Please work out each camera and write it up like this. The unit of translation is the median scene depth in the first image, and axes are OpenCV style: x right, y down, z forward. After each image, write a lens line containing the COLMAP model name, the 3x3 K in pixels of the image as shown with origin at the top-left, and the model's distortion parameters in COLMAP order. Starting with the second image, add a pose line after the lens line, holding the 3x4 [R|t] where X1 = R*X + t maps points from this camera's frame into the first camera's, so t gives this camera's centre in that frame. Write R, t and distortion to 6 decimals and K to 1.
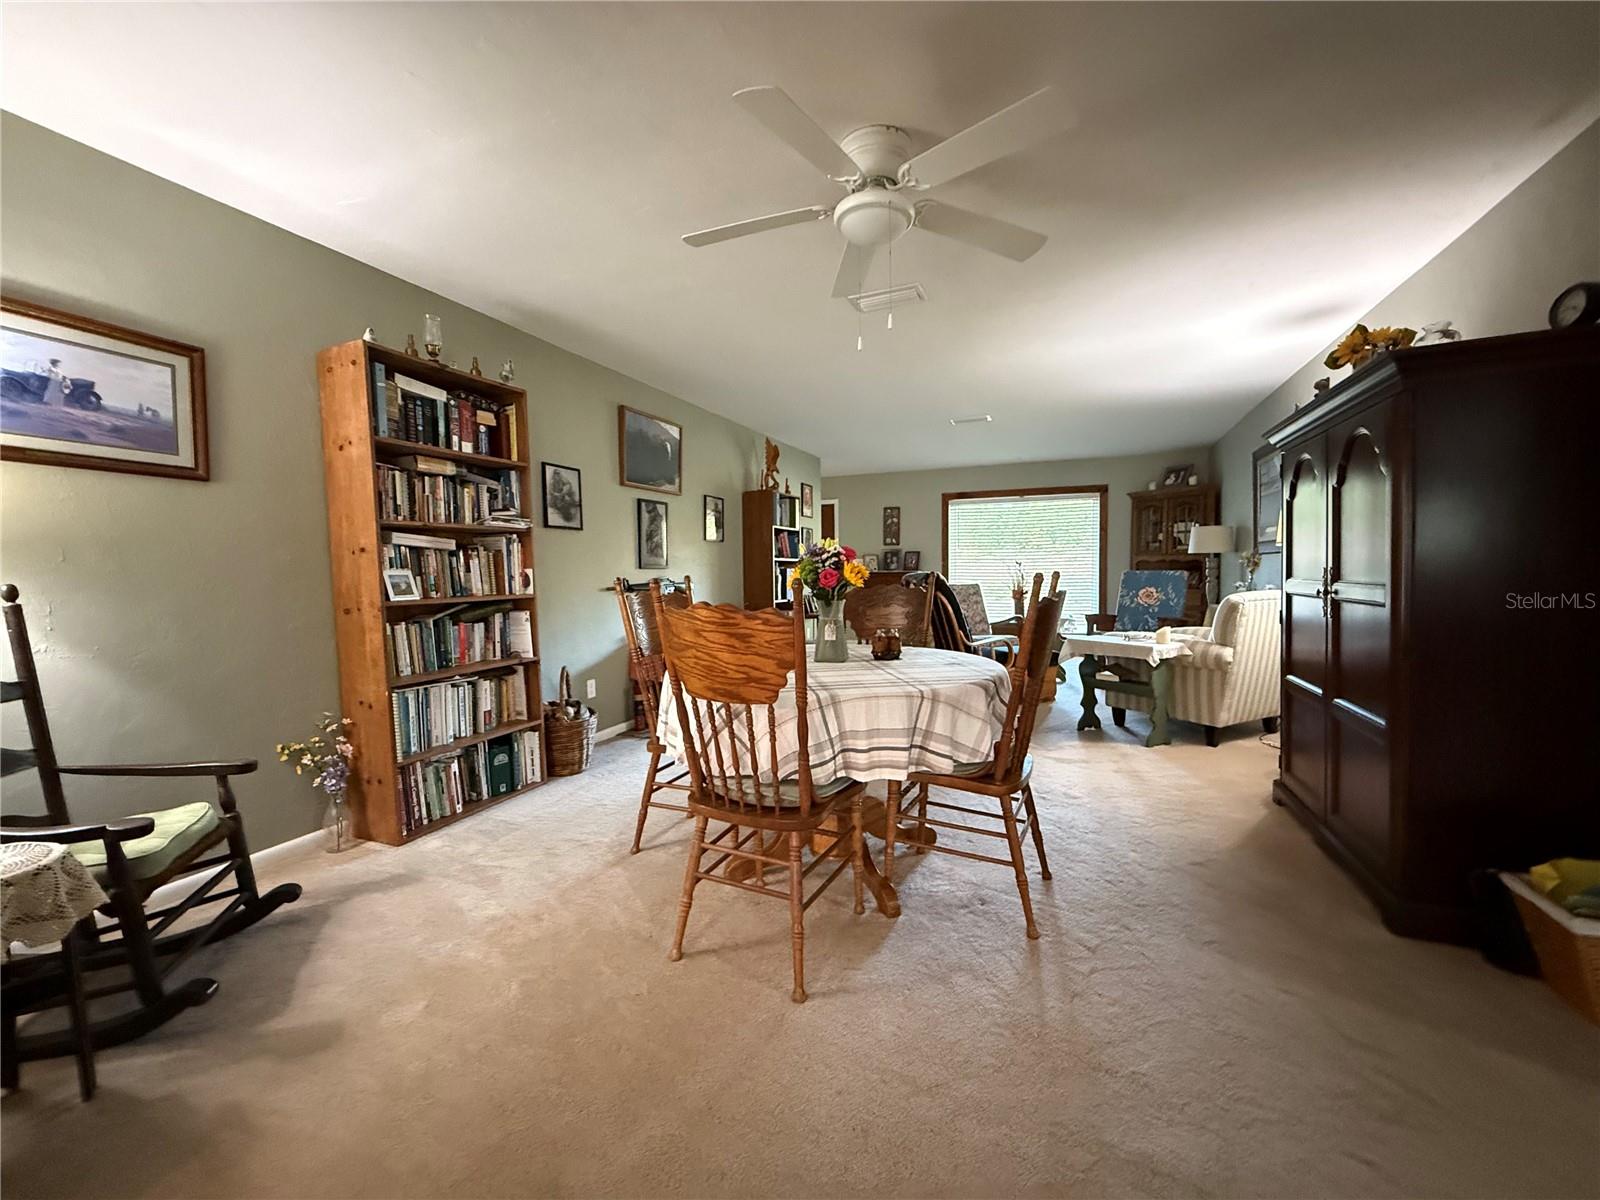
lens RADIAL K [[639.6, 0, 799.0], [0, 639.6, 594.4], [0, 0, 1]] dist [-0.001832, 0.002129]
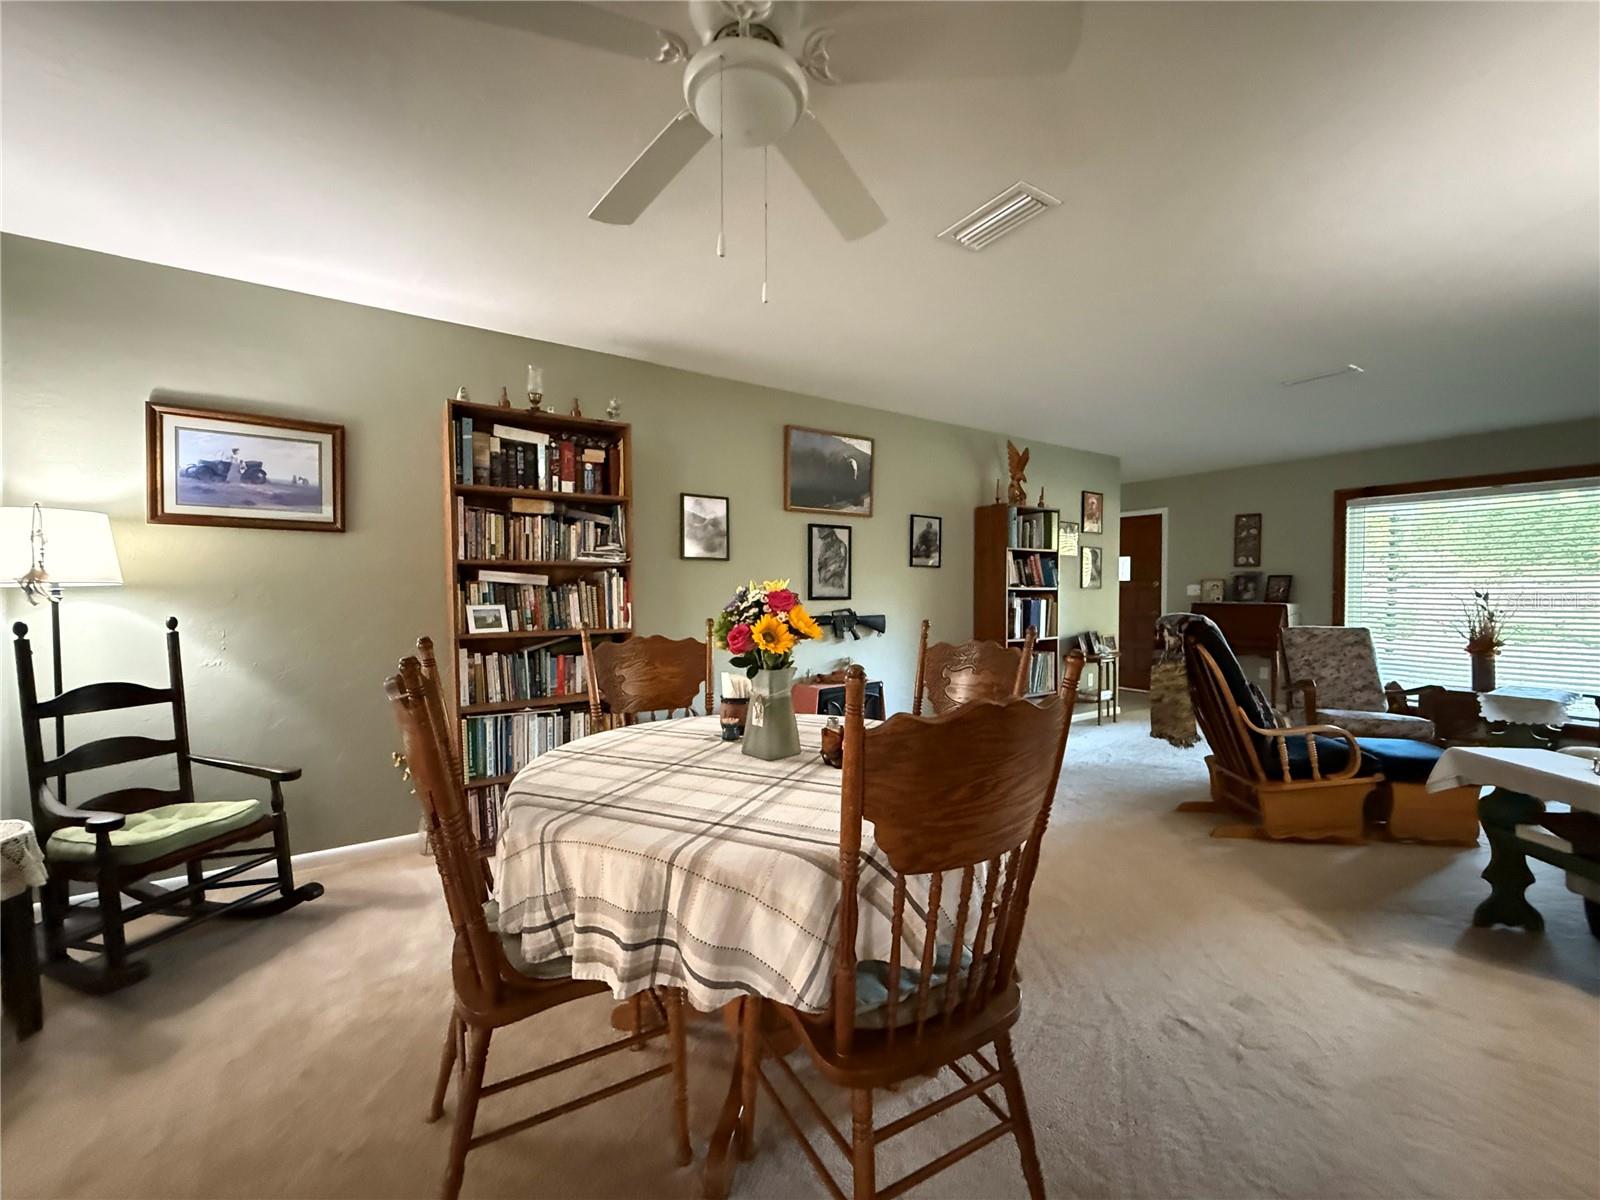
lens RADIAL K [[639.6, 0, 798.8], [0, 639.6, 597.6], [0, 0, 1]] dist [-0.001832, 0.002129]
pose [[0.833280, 0.019434, -0.552510, 0.368347], [-0.032165, 0.999393, -0.013359, -0.047125], [0.551915, 0.028904, 0.833399, 0.345266]]
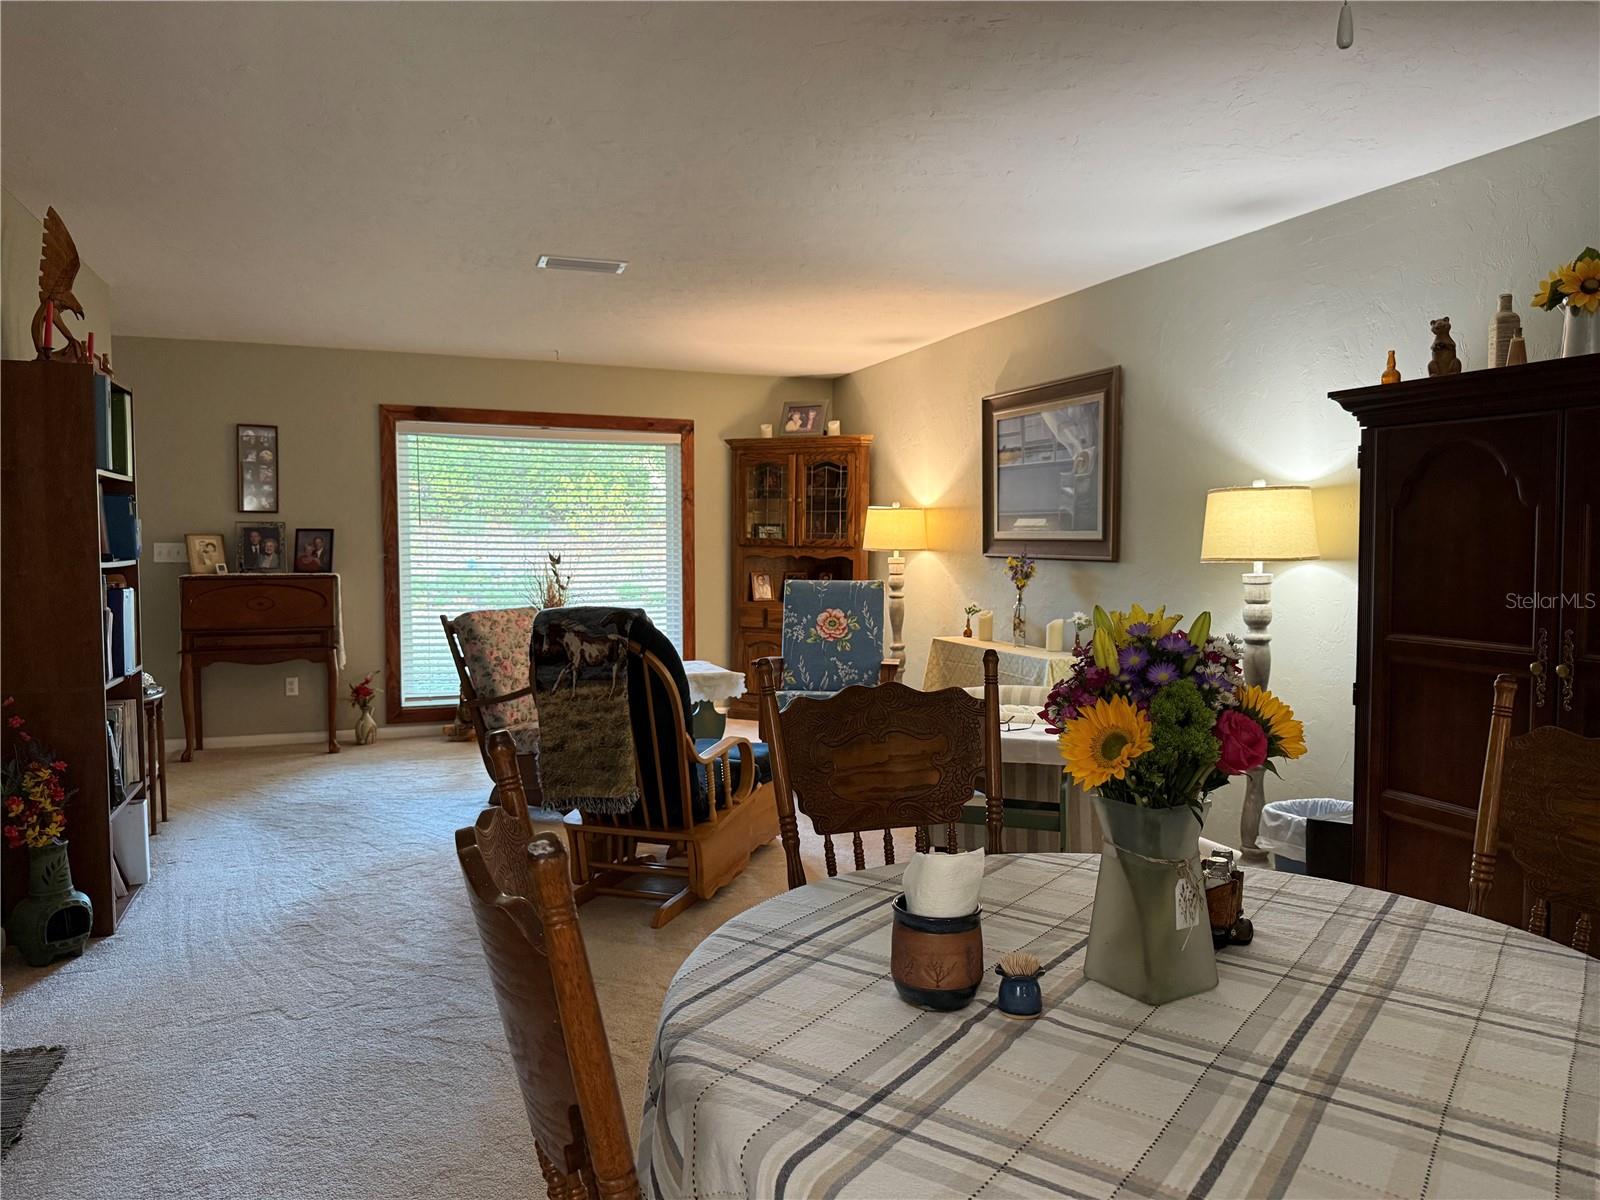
lens RADIAL K [[1128.8, 0, 813.1], [0, 1128.8, 586.8], [0, 0, 1]] dist [0.054038, -0.055825]
pose [[0.713878, -0.018130, 0.700035, -0.384804], [0.015730, 0.999828, 0.009853, -0.086248], [-0.700094, 0.003977, 0.714040, 0.565766]]
